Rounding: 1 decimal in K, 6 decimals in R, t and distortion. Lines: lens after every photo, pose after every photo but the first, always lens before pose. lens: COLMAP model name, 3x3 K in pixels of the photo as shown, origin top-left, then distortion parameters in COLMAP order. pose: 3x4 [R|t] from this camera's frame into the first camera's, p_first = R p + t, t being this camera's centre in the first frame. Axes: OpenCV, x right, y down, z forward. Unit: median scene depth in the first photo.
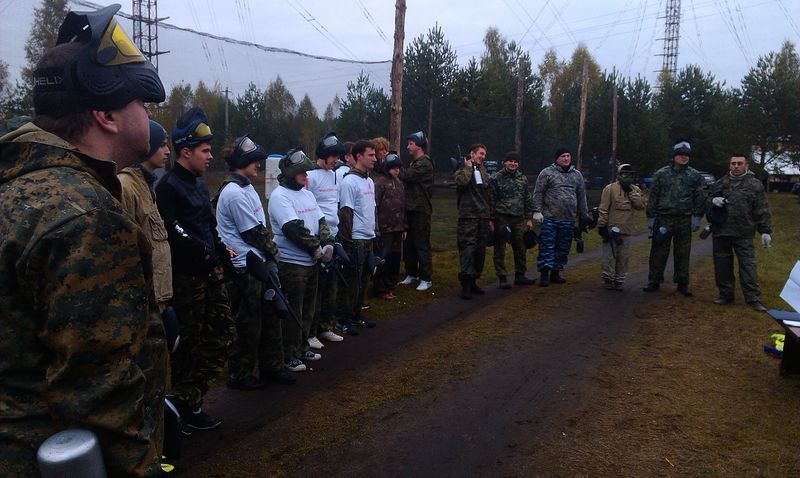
lens RADIAL K [[629.1, 0, 394.3], [0, 629.1, 242.9], [0, 0, 1]] dist [0.009335, -0.048867]
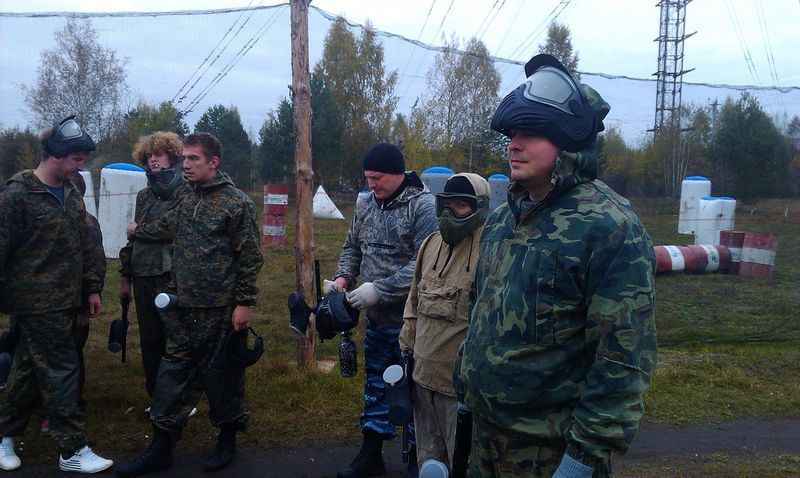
lens RADIAL K [[623.5, 0, 400.0], [0, 623.5, 239.0], [0, 0, 1]] dist [0.094210, -0.162590]
pose [[0.675228, 0.050392, -0.735886, 0.452590], [-0.085587, 0.996277, -0.010309, -0.081562], [0.732627, 0.069943, 0.677027, 0.706403]]
